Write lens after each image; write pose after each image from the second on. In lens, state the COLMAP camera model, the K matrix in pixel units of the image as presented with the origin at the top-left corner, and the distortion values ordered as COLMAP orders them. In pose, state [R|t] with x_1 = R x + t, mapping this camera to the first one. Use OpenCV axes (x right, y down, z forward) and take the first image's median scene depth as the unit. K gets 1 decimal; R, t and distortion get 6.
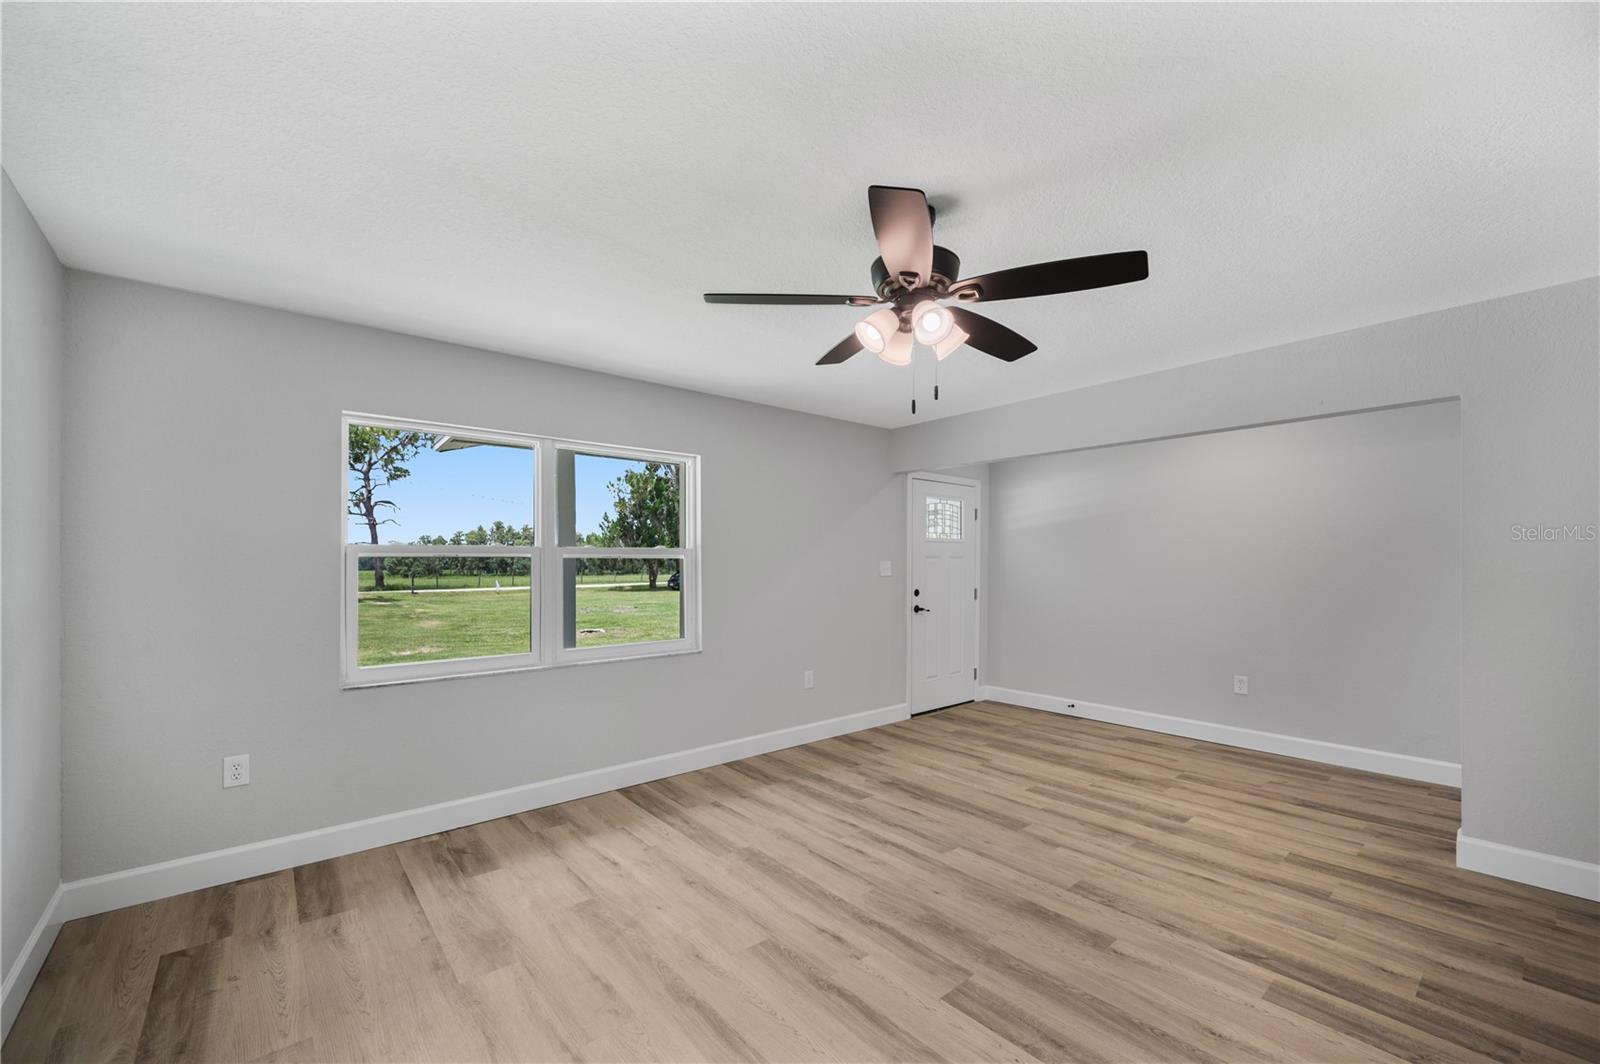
lens RADIAL K [[640.9, 0, 822.1], [0, 640.9, 562.9], [0, 0, 1]] dist [0.001396, 0.000002]
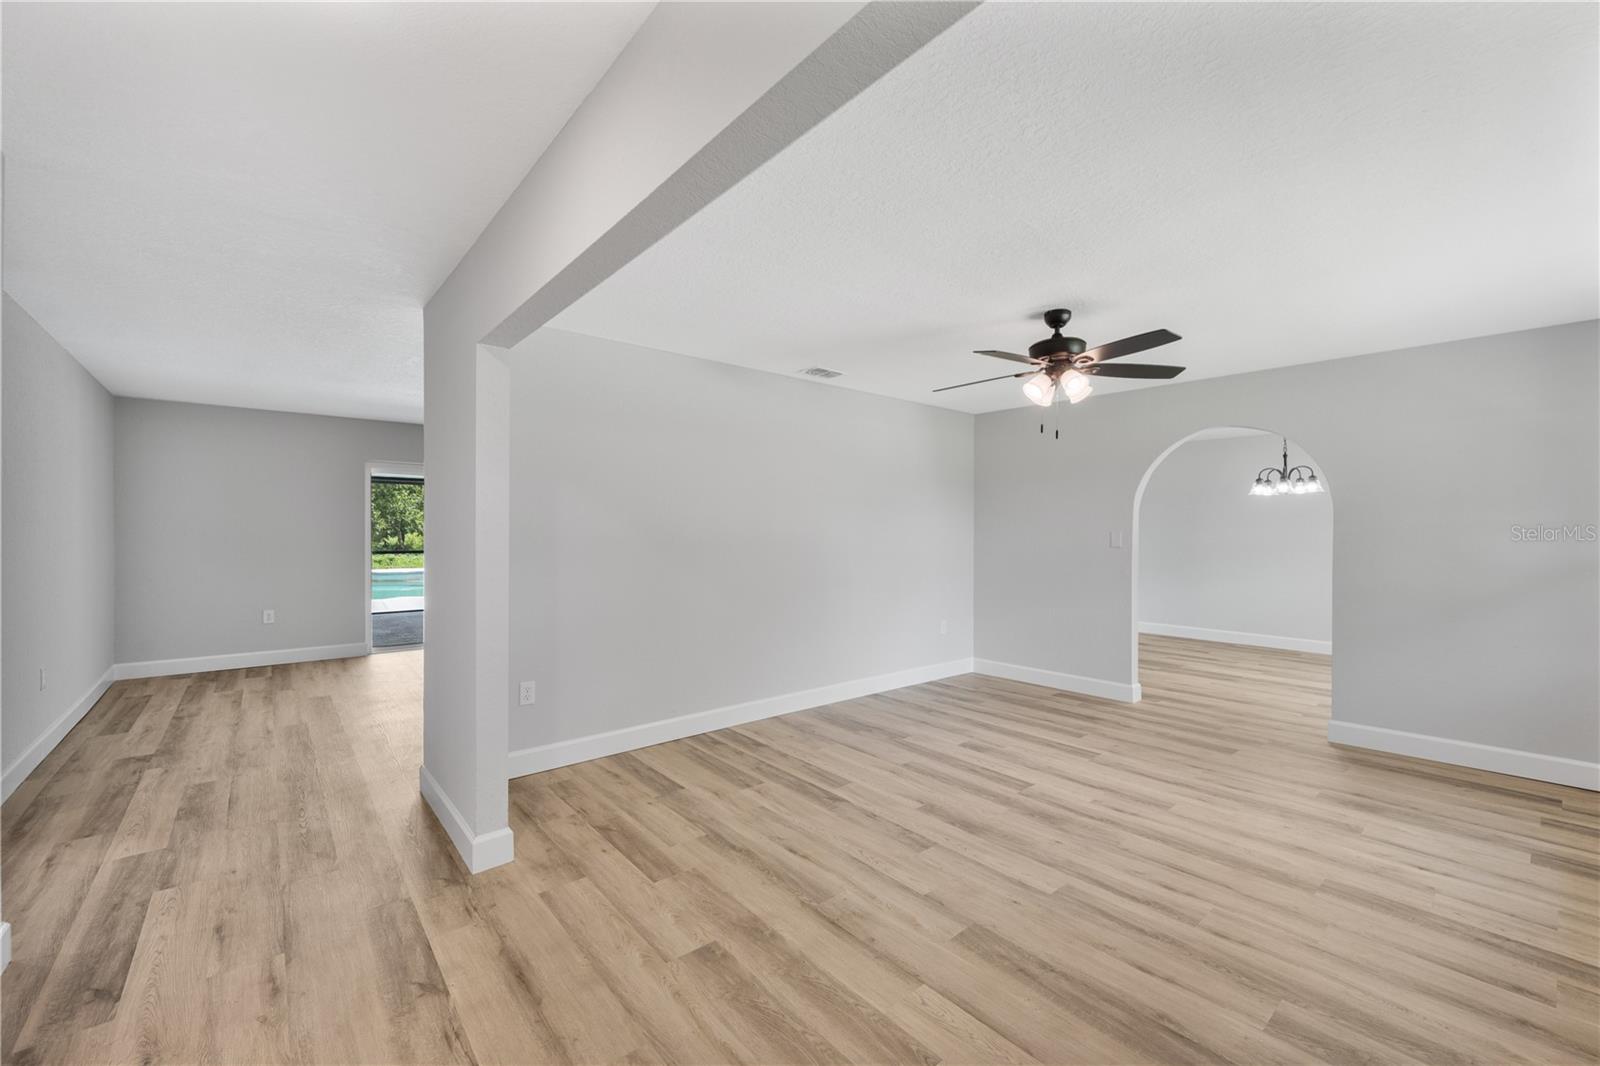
lens RADIAL K [[644.5, 0, 808.4], [0, 644.5, 534.6], [0, 0, 1]] dist [-0.000235, -0.000292]
pose [[-0.999703, -0.000647, 0.024352, 0.491172], [-0.000609, 0.999999, 0.001571, -0.008443], [-0.024353, 0.001556, -0.999702, 1.791344]]
